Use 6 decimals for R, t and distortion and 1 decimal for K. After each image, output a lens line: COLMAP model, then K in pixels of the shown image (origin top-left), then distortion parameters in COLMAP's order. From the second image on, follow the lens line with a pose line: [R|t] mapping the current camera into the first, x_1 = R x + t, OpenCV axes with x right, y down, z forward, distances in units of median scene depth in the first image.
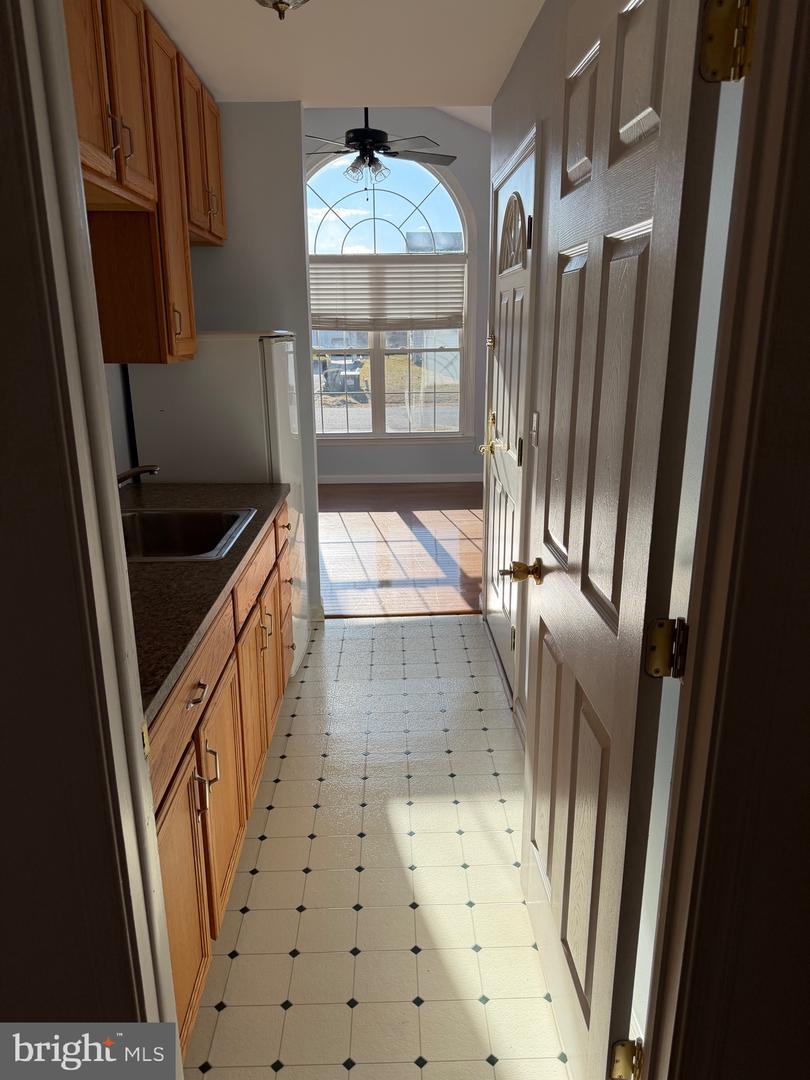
lens RADIAL K [[754.3, 0, 409.9], [0, 754.3, 539.0], [0, 0, 1]] dist [0.085017, -0.110620]
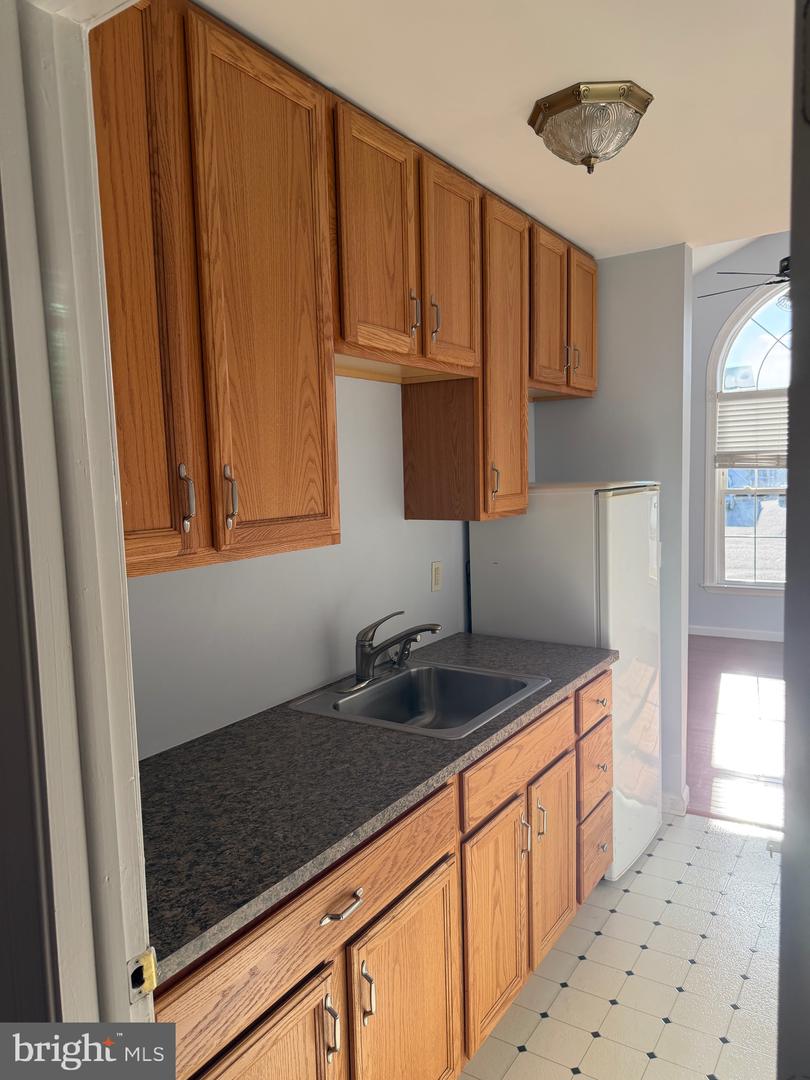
lens RADIAL K [[754.3, 0, 409.9], [0, 754.3, 539.0], [0, 0, 1]] dist [0.085017, -0.110620]
pose [[0.820545, 0.035998, -0.570448, 0.162694], [-0.131247, 0.983214, -0.126743, -0.067016], [0.556310, 0.178867, 0.811496, 0.148842]]
